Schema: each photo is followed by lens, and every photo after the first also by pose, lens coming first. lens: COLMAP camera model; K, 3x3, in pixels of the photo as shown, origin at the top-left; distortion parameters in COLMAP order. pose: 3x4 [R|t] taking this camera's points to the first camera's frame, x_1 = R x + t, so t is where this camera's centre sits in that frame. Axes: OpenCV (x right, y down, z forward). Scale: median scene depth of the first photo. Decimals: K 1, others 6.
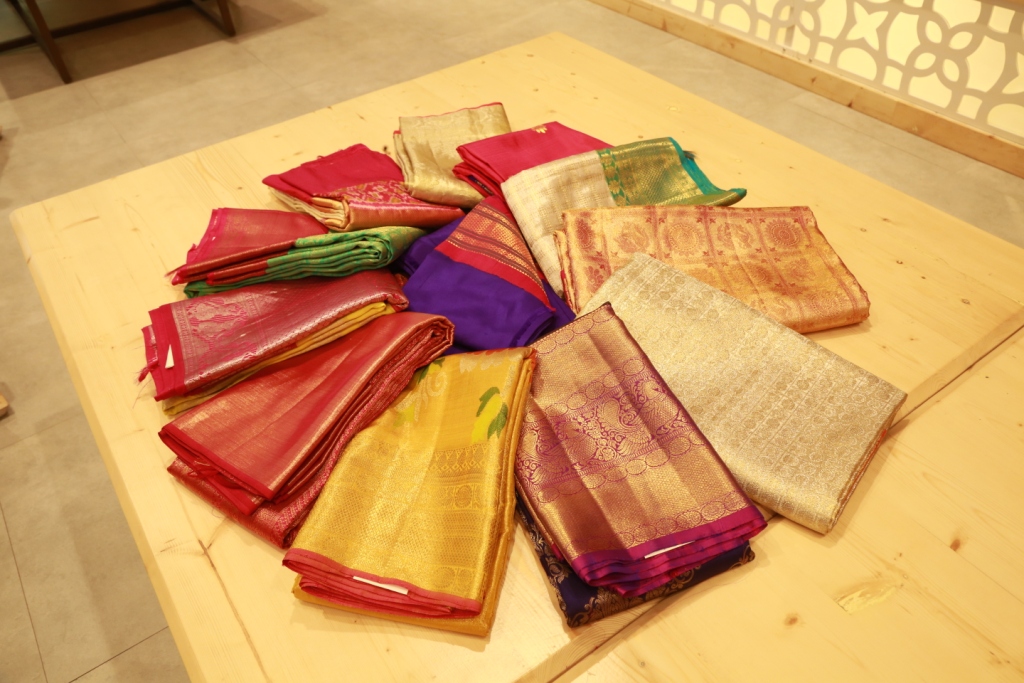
lens RADIAL K [[814.2, 0, 512.0], [0, 814.2, 341.5], [0, 0, 1]] dist [-0.089017, 0.002160]
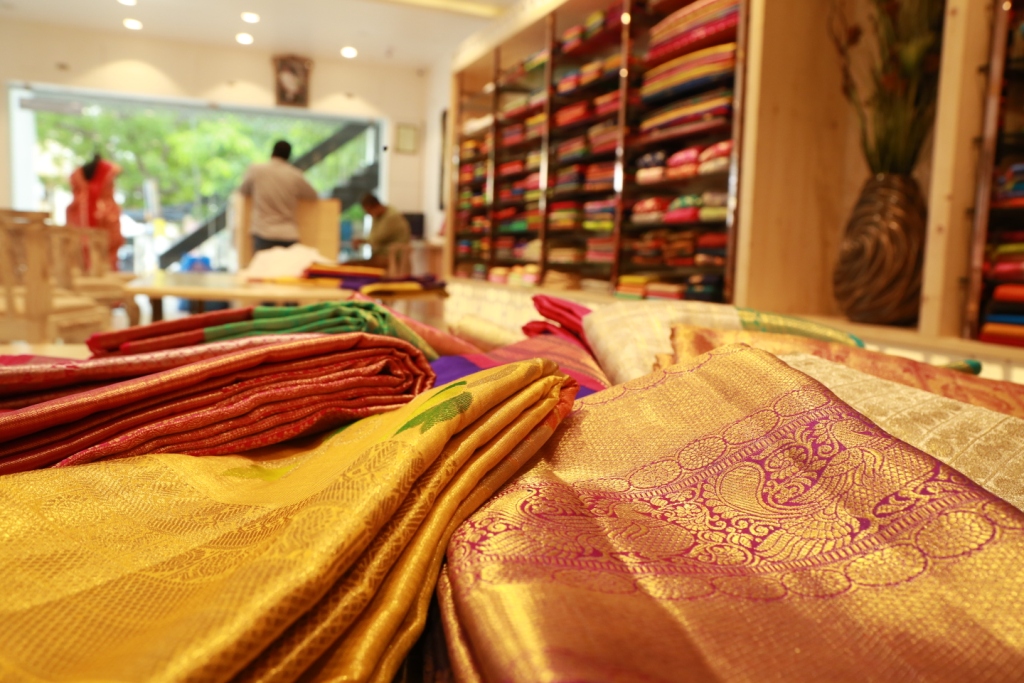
lens RADIAL K [[814.2, 0, 512.0], [0, 814.2, 341.5], [0, 0, 1]] dist [-0.089017, 0.002160]
pose [[0.974361, 0.102814, -0.200125, 0.088012], [-0.199676, 0.805063, -0.558572, 0.268593], [0.103685, 0.584211, 0.804952, 0.661596]]
